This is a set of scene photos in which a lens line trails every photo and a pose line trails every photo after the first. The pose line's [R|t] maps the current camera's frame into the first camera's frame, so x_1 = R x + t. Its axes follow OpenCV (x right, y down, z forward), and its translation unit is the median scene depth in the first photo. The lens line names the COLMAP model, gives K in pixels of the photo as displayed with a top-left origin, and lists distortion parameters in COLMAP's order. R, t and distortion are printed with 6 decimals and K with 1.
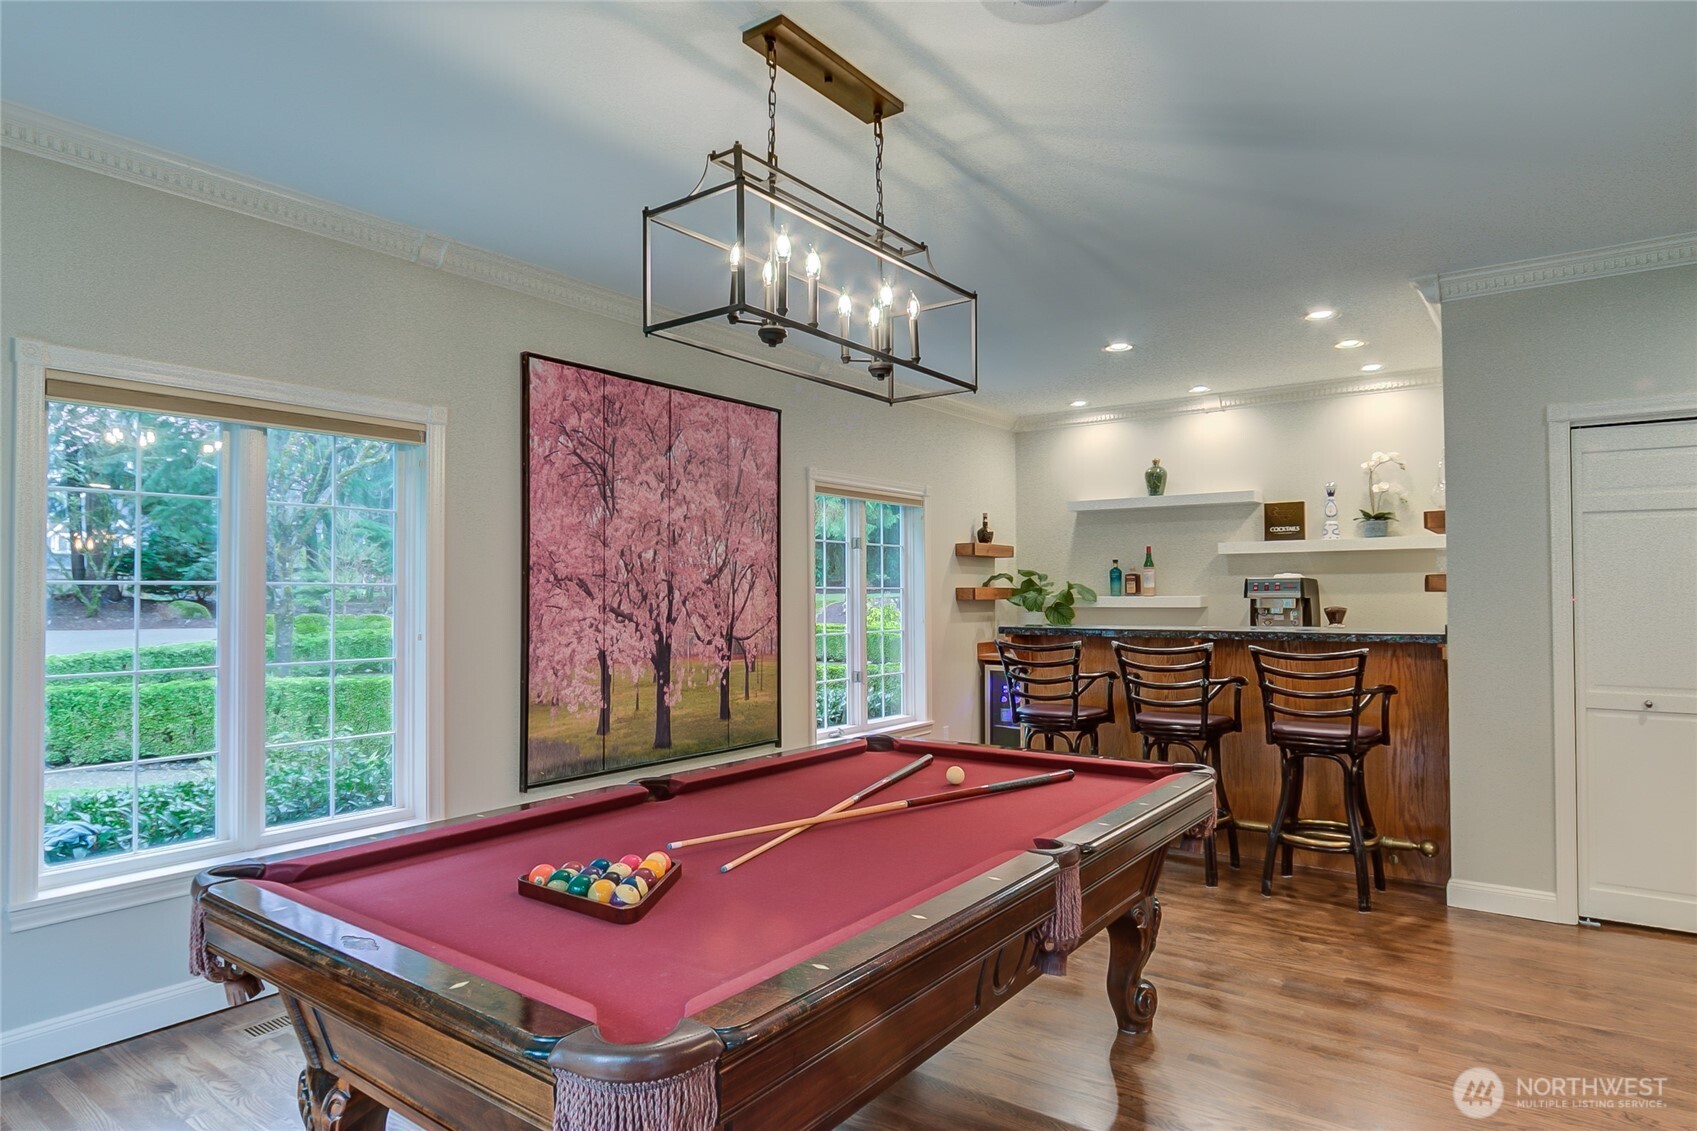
lens RADIAL K [[1031.9, 0, 848.5], [0, 1031.9, 565.5], [0, 0, 1]] dist [-0.002791, -0.000157]
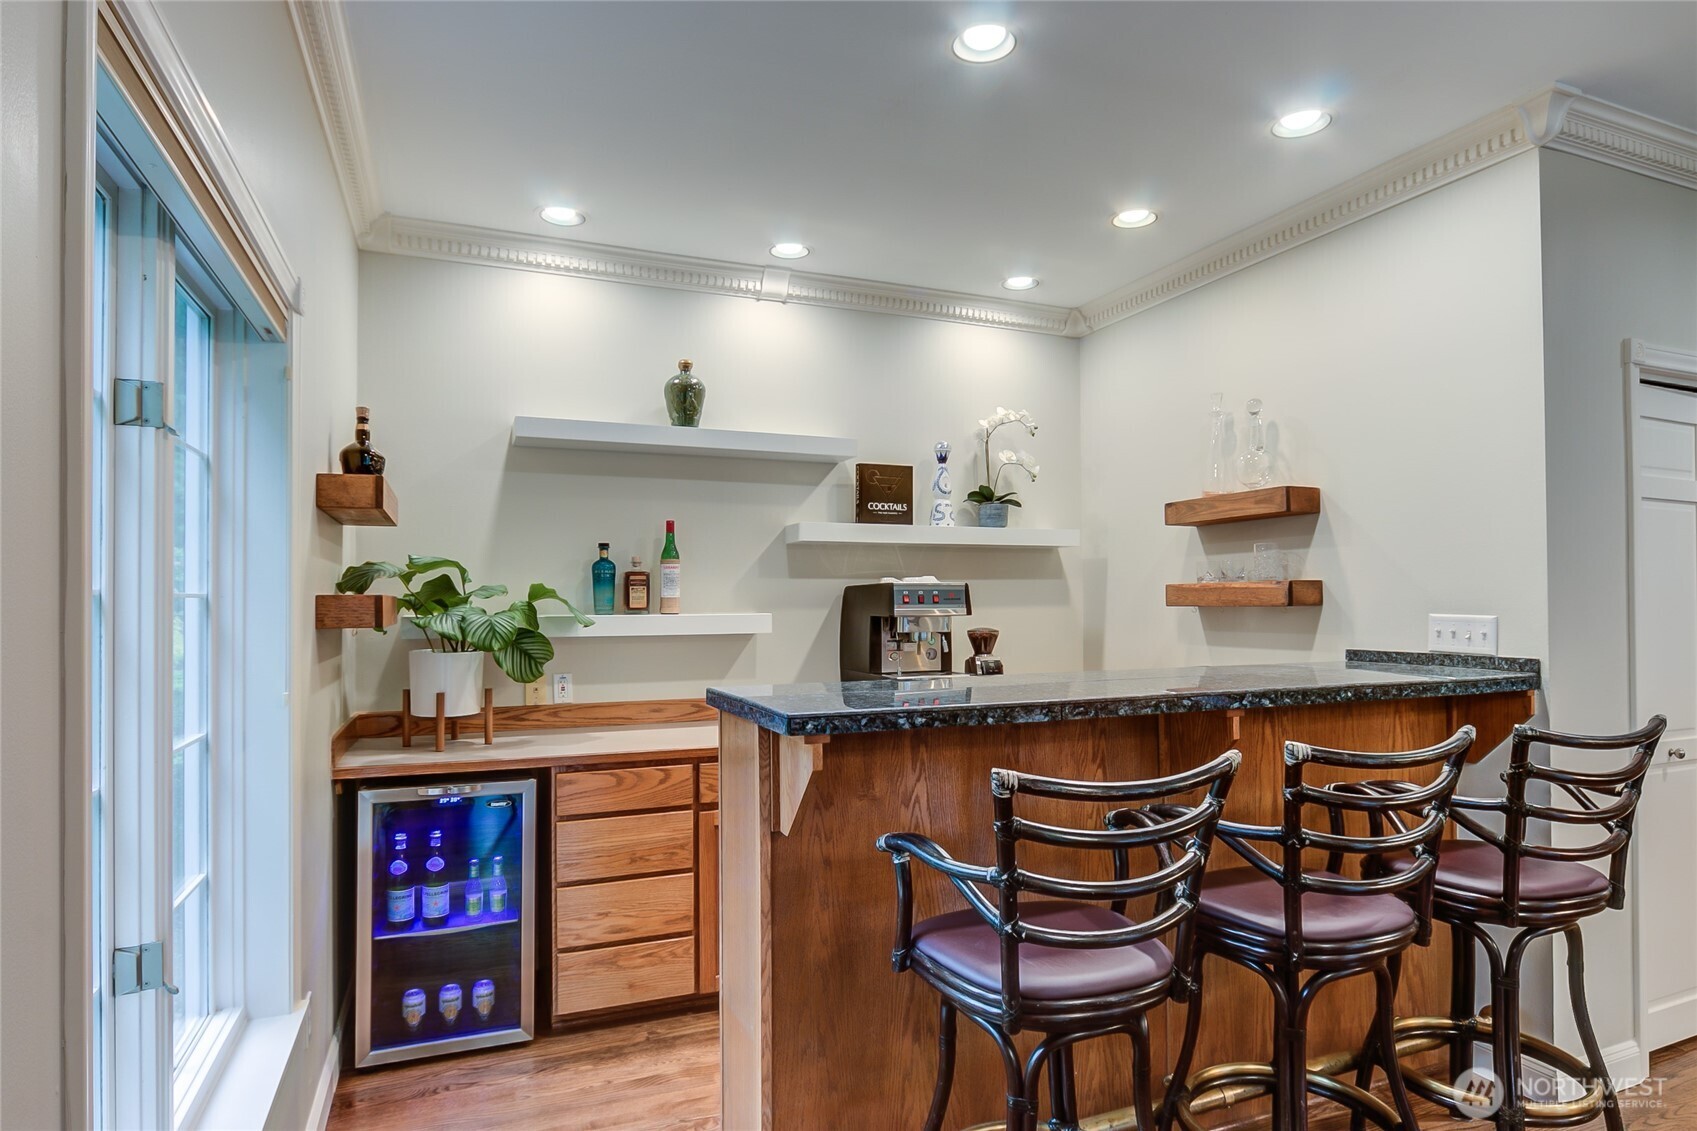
lens RADIAL K [[982.8, 0, 840.4], [0, 982.8, 576.1], [0, 0, 1]] dist [-0.003687, -0.000341]
pose [[0.513305, 0.024804, 0.857848, -0.135863], [-0.022319, 0.999630, -0.015549, 0.022188], [-0.857916, -0.011164, 0.513669, 0.914980]]
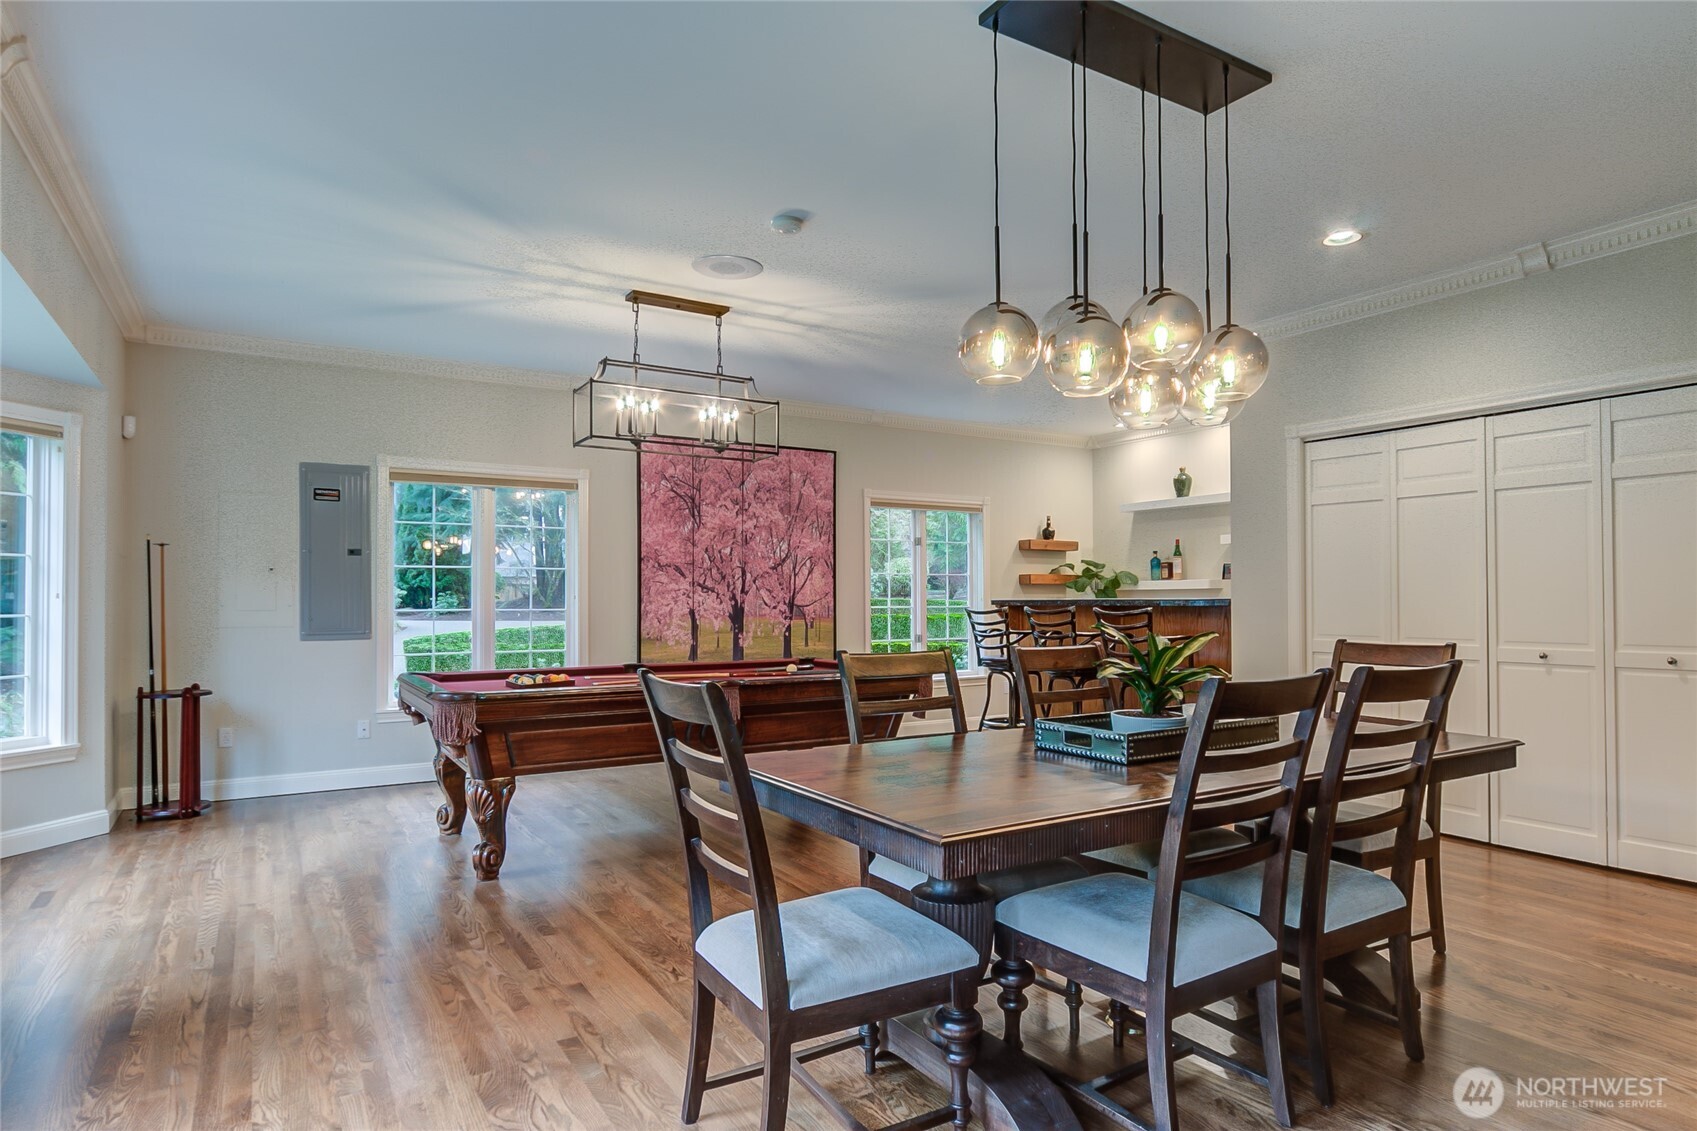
lens RADIAL K [[1031.9, 0, 848.5], [0, 1031.9, 565.5], [0, 0, 1]] dist [-0.002791, -0.000157]
pose [[0.926067, -0.012377, -0.377156, 0.537967], [0.010292, 0.999919, -0.007543, 0.024306], [0.377219, 0.003104, 0.926119, -0.375155]]
